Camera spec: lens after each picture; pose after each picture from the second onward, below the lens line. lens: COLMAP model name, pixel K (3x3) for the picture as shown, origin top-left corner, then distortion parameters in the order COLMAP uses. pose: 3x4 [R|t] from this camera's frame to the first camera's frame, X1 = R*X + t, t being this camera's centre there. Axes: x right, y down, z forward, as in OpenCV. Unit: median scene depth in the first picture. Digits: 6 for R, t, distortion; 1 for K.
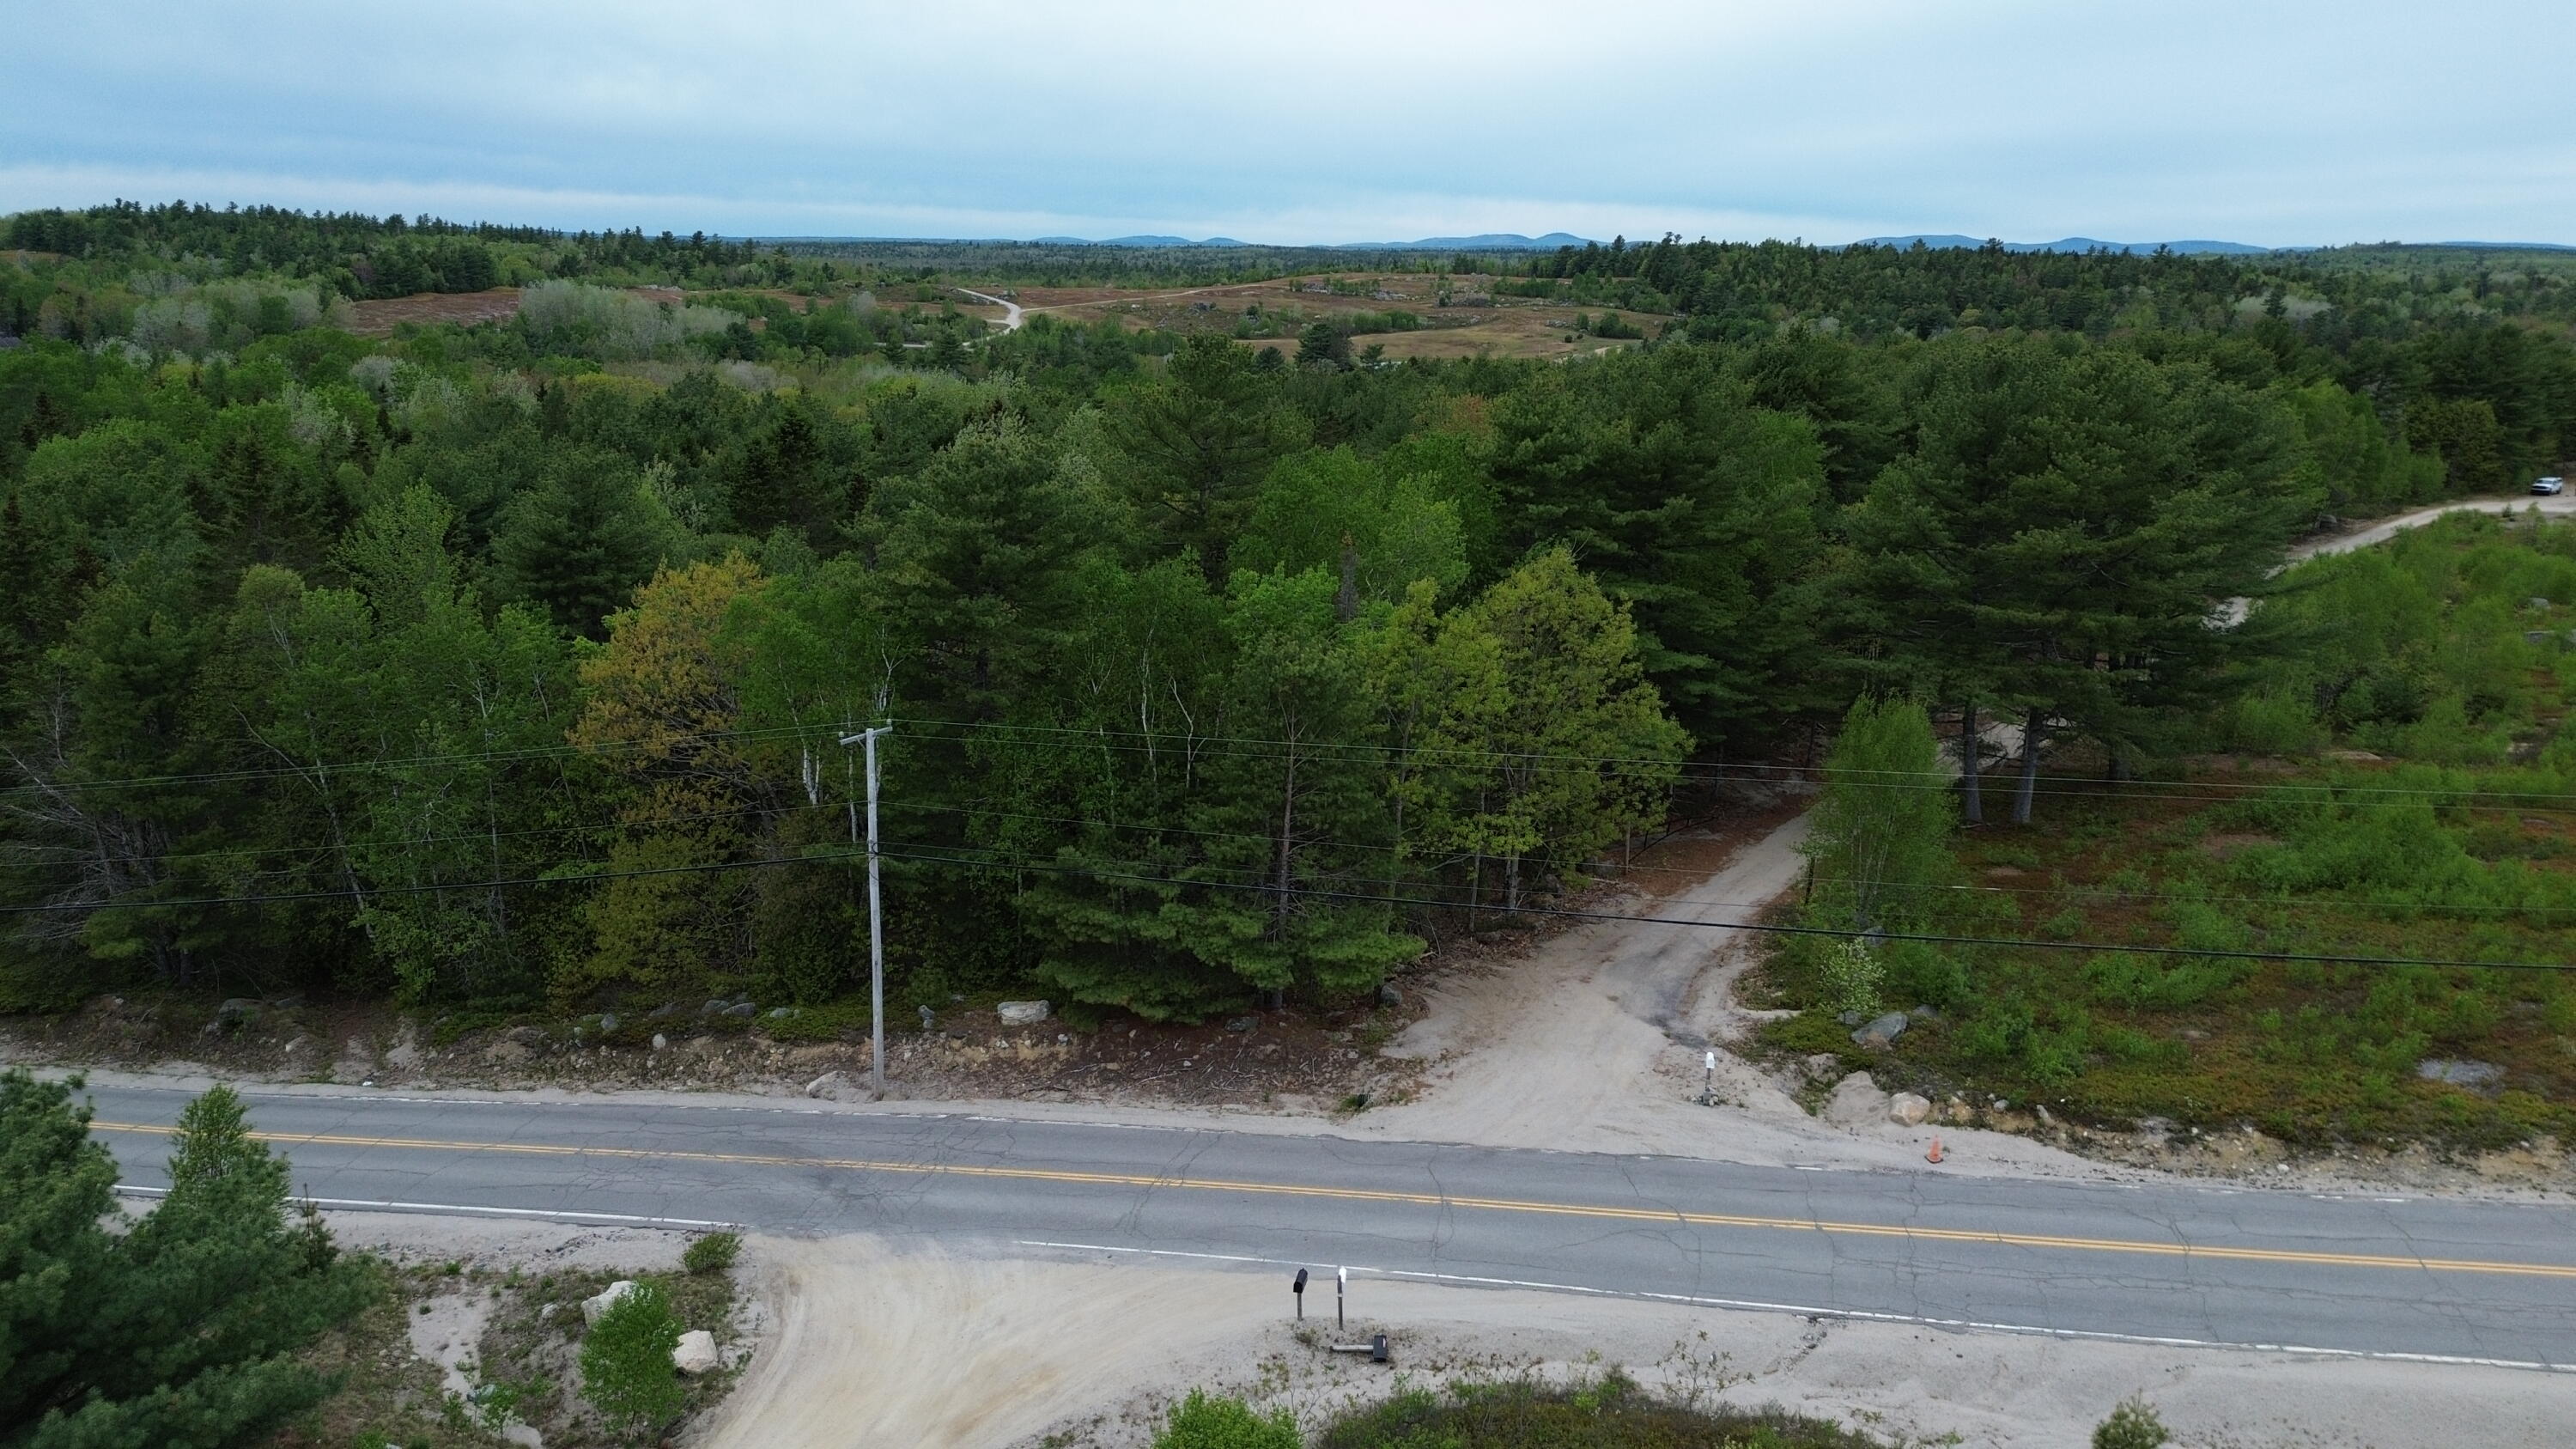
lens RADIAL K [[1803.7, 0, 1292.5], [0, 1803.7, 725.2], [0, 0, 1]] dist [0.075051, -0.077458]
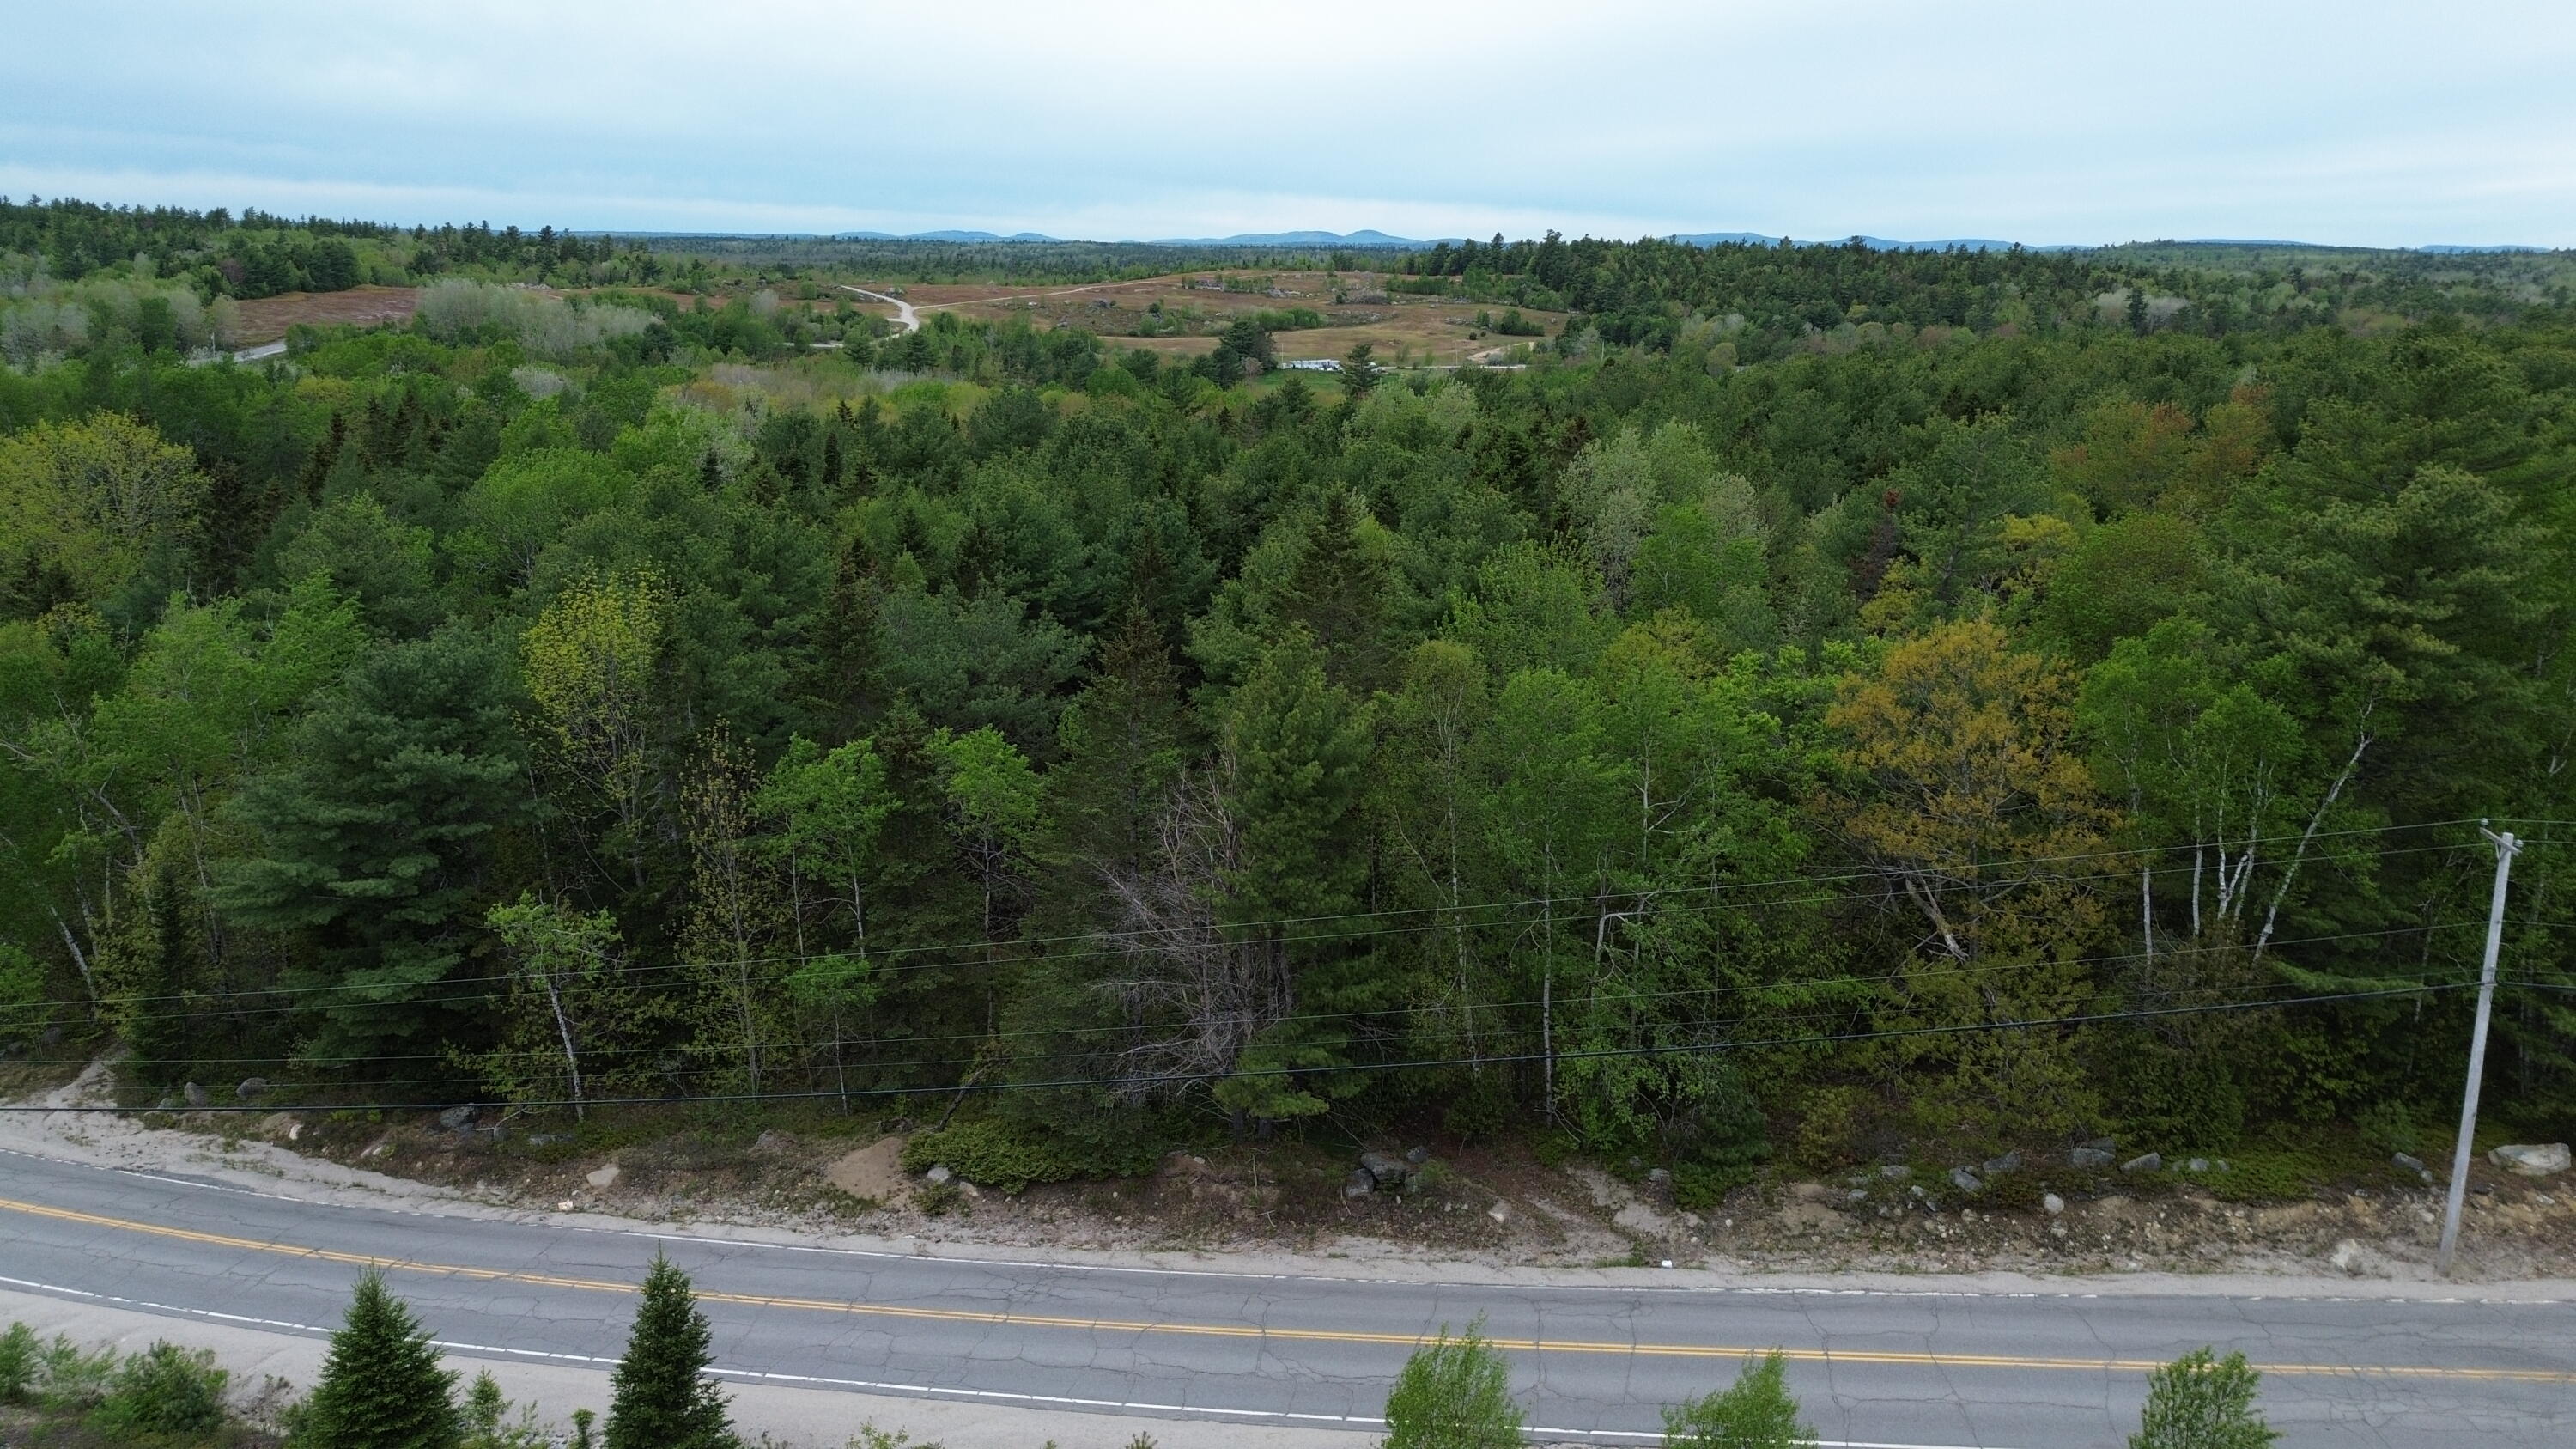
lens RADIAL K [[1803.7, 0, 1292.5], [0, 1803.7, 725.2], [0, 0, 1]] dist [0.075051, -0.077458]
pose [[0.995042, -0.025233, 0.096205, -0.762896], [0.025052, 0.999681, 0.003085, -0.056618], [-0.096252, -0.000660, 0.995357, 0.196215]]
